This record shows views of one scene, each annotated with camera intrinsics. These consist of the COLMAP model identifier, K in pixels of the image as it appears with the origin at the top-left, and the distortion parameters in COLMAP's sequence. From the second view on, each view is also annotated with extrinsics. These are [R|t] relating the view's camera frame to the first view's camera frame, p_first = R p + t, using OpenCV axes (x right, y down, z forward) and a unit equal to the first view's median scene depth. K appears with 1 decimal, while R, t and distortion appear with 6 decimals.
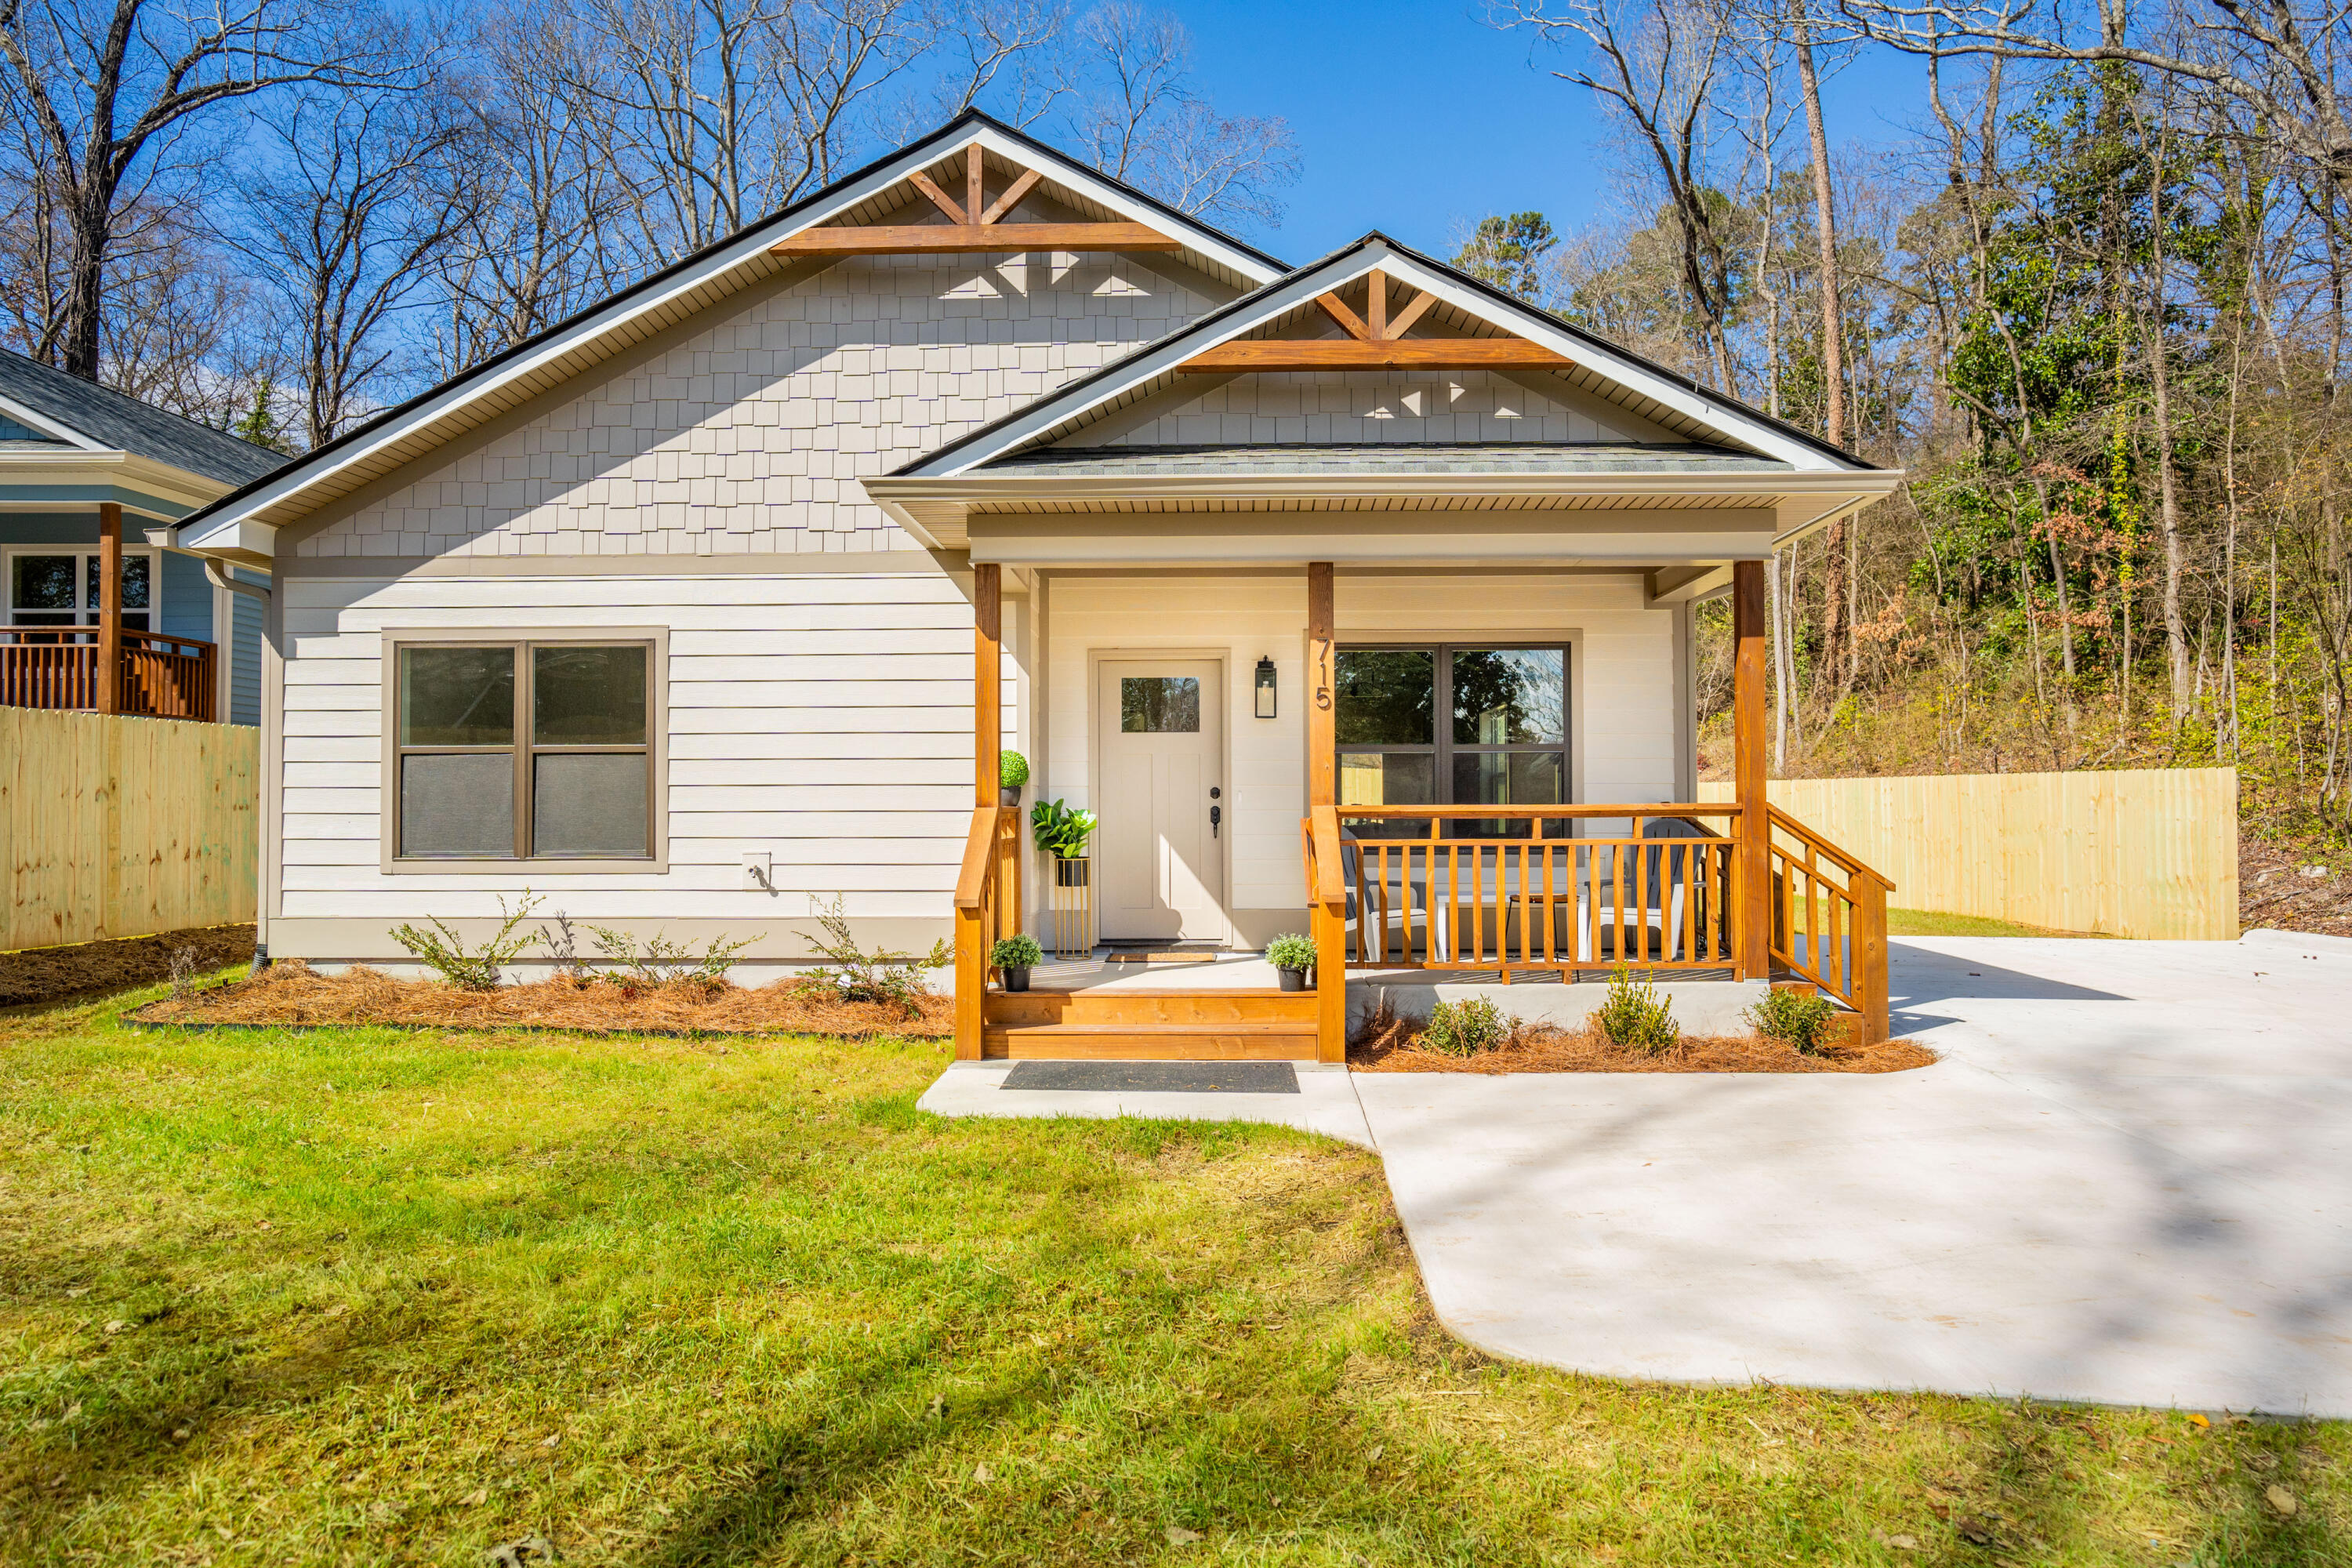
lens RADIAL K [[1648.1, 0, 1176.0], [0, 1648.1, 784.0], [0, 0, 1]] dist [0.060017, -0.000854]
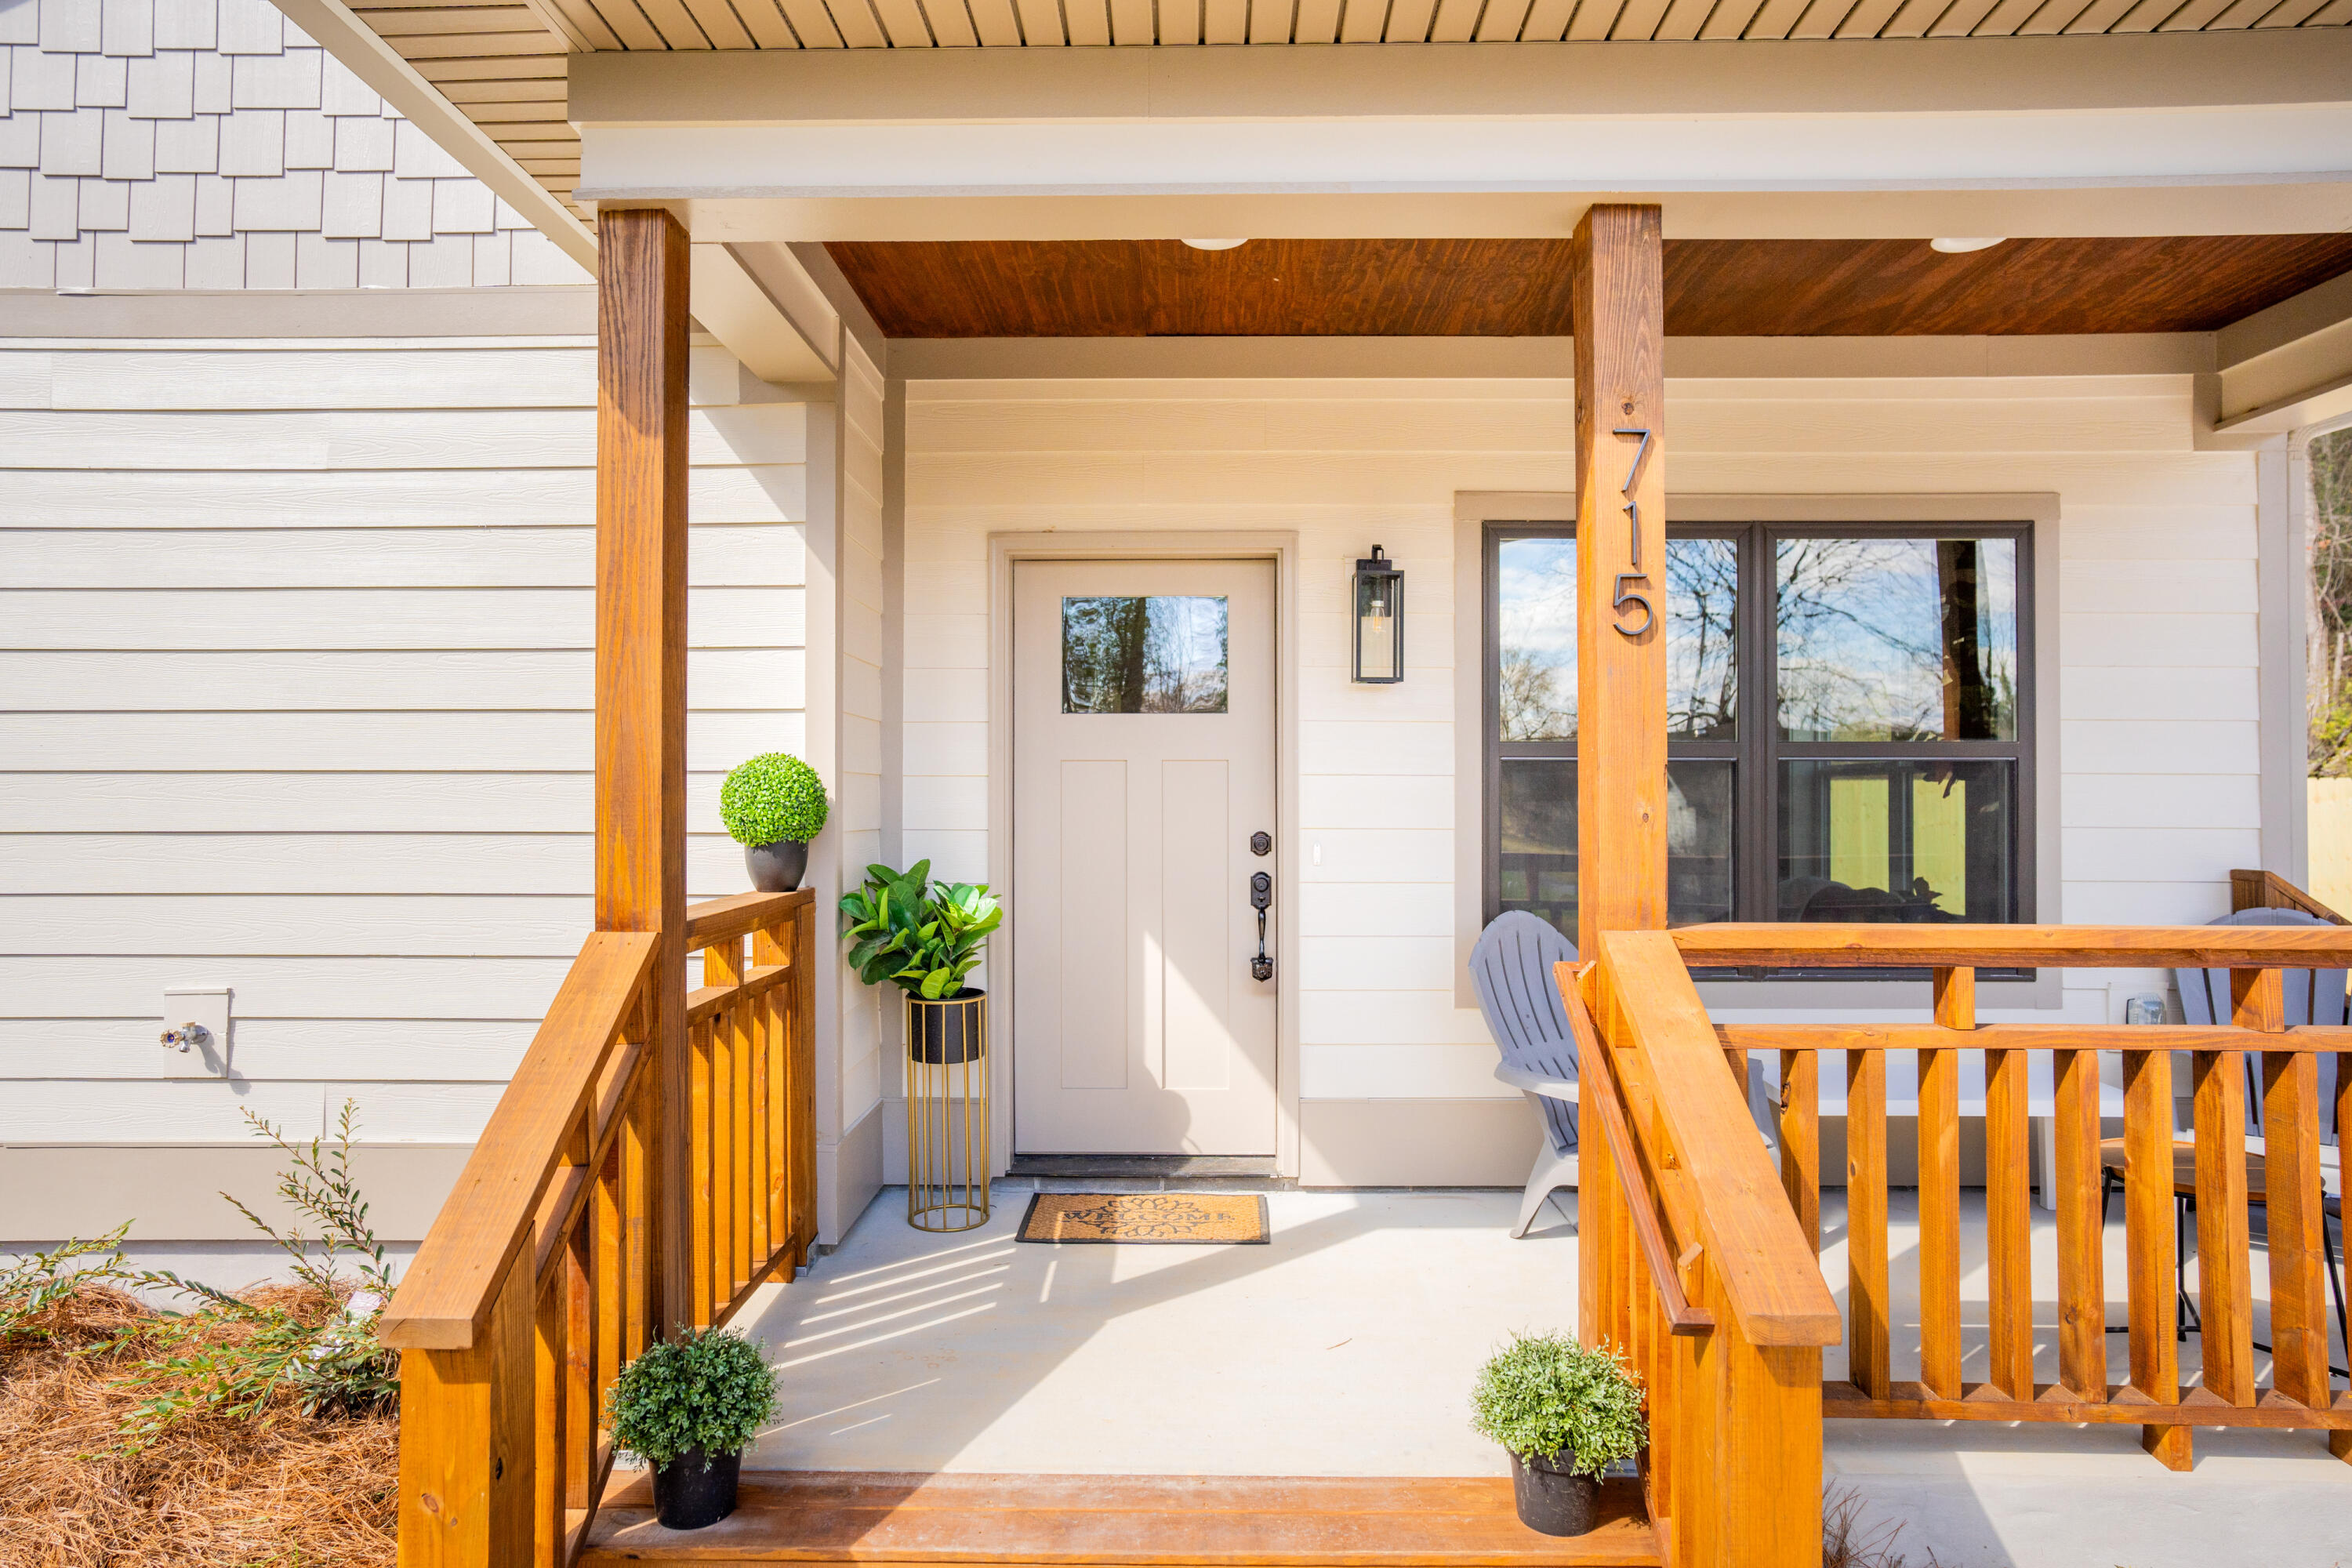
lens RADIAL K [[1396.5, 0, 1176.0], [0, 1396.5, 784.0], [0, 0, 1]] dist [-0.001064, 0.021051]
pose [[0.999909, 0.003608, 0.013010, -0.005992], [-0.003741, 0.999941, 0.010202, -0.016381], [-0.012972, -0.010250, 0.999863, 0.632305]]
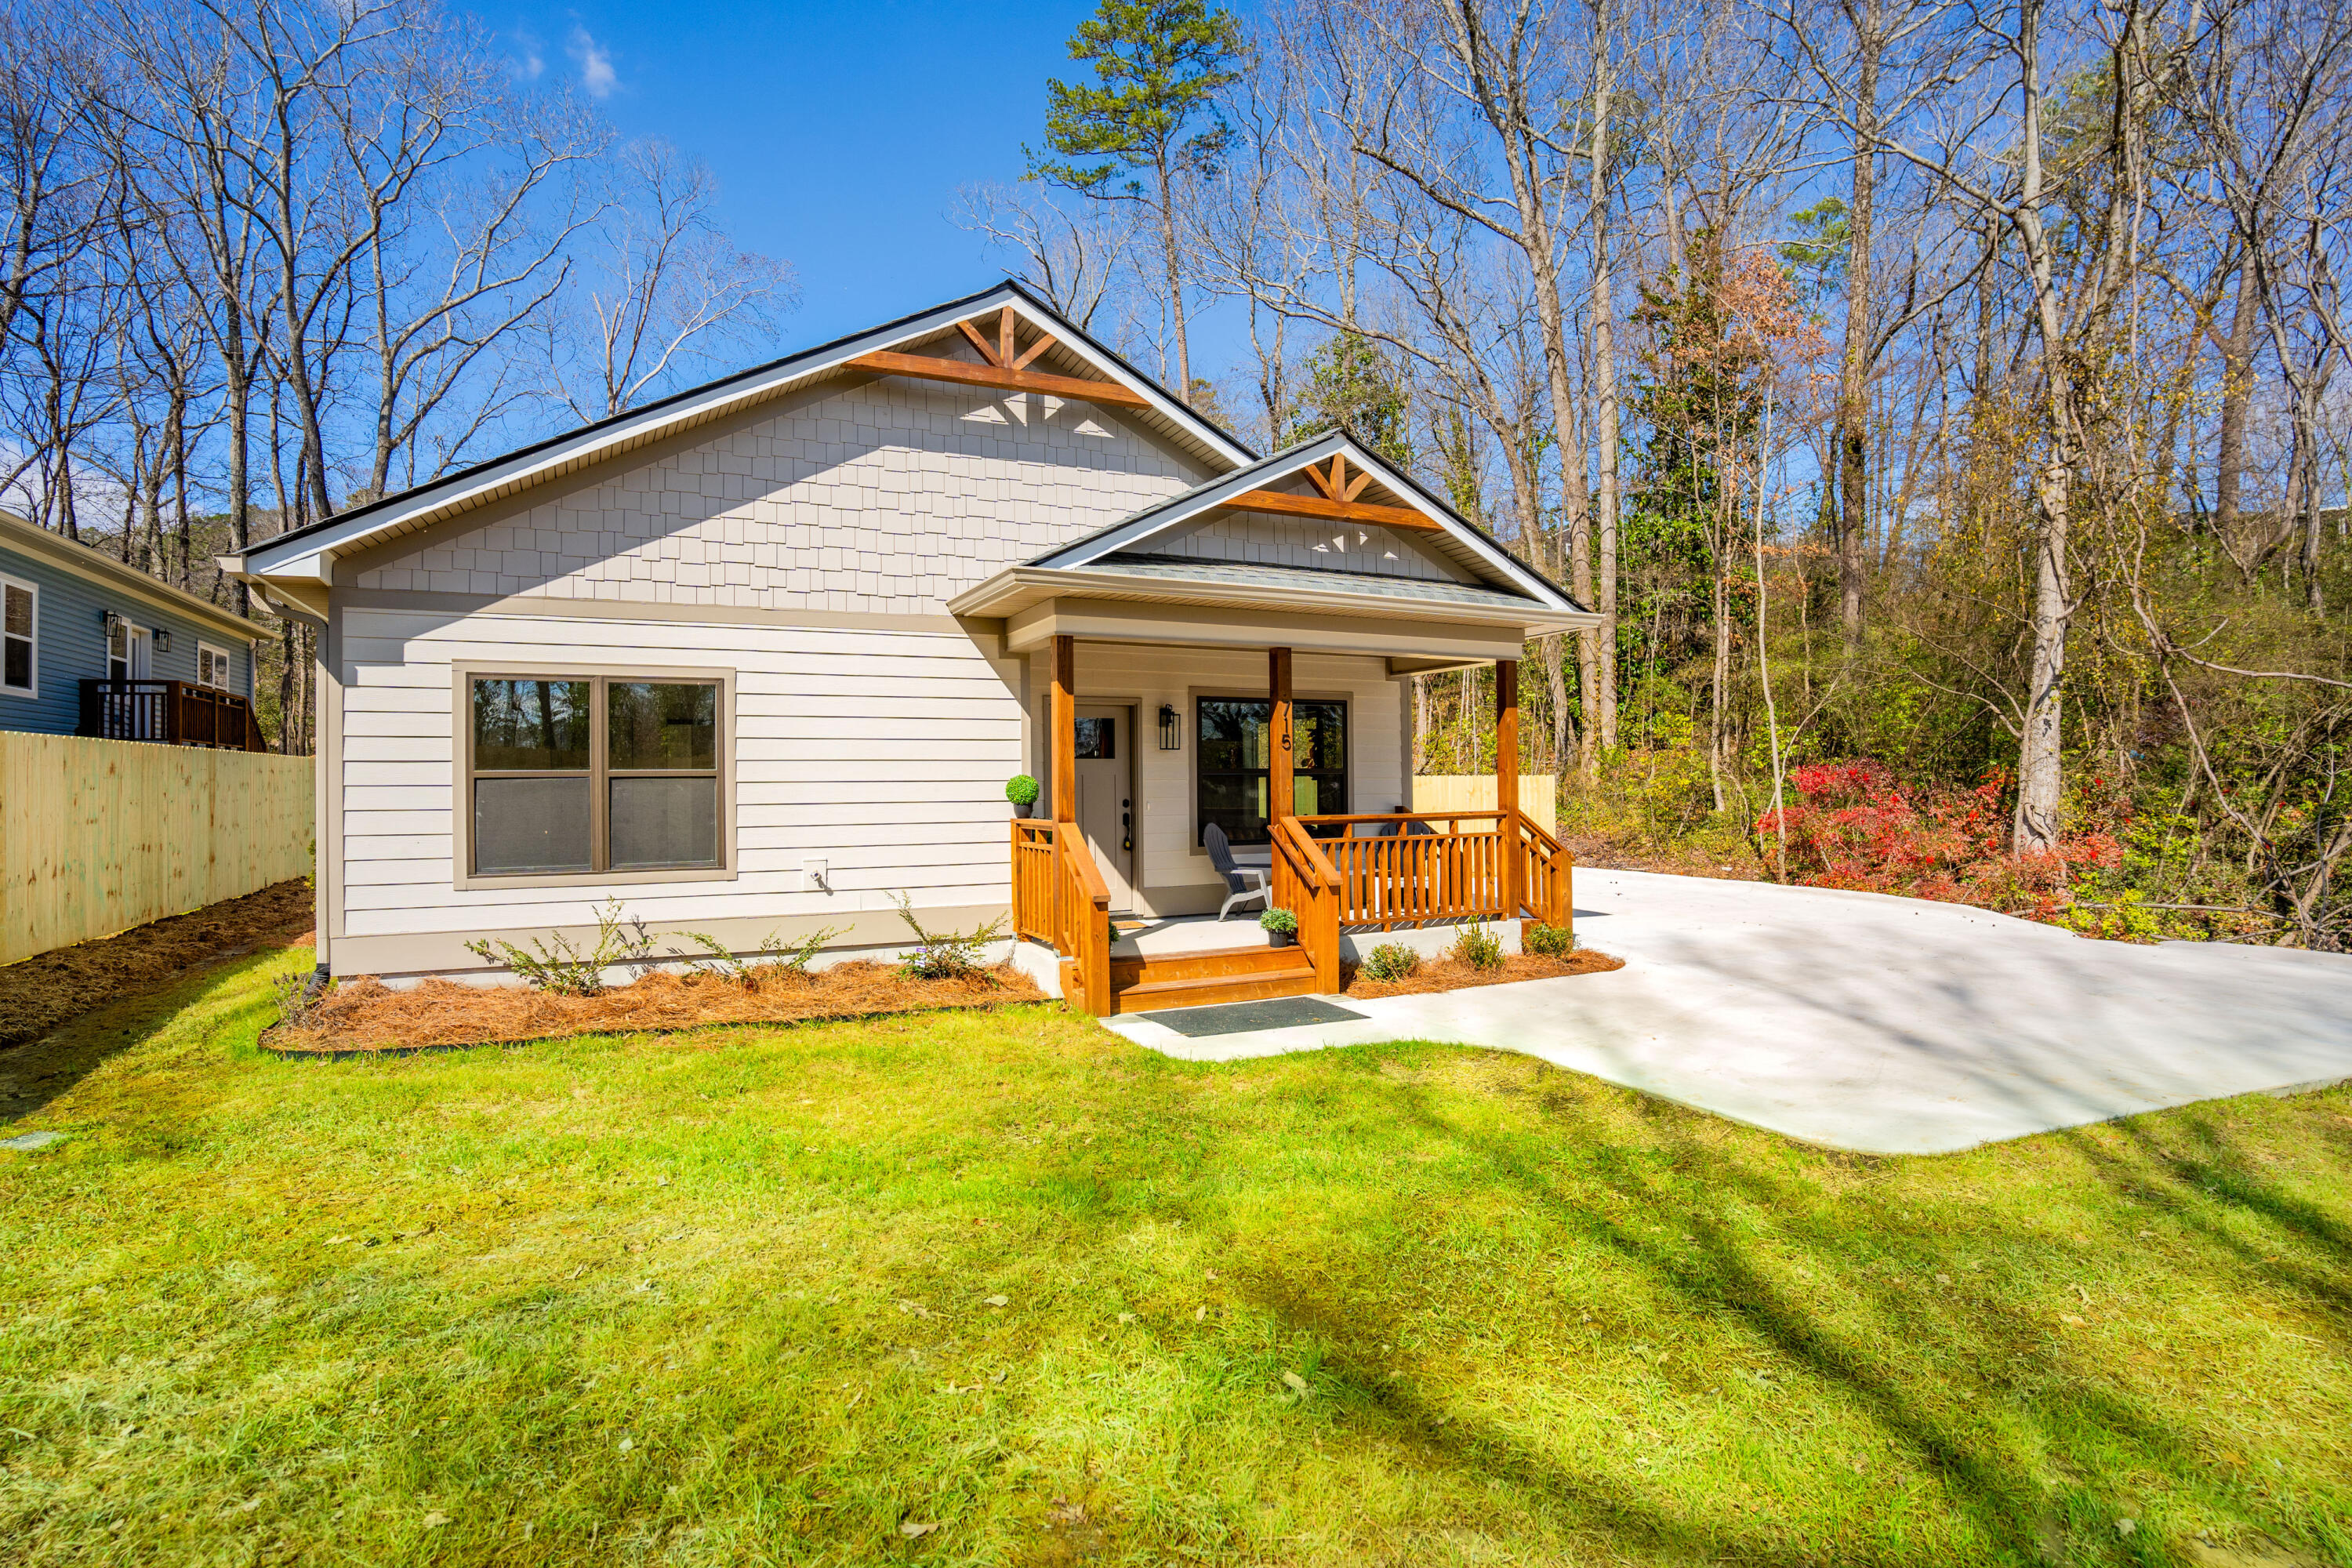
lens RADIAL K [[1204.1, 0, 1176.0], [0, 1204.1, 784.0], [0, 0, 1]] dist [-0.000570, 0.000172]
pose [[0.880007, -0.004723, 0.474937, -0.436362], [-0.002855, 0.999880, 0.015233, -0.027288], [-0.474952, -0.014761, 0.879888, 0.105989]]
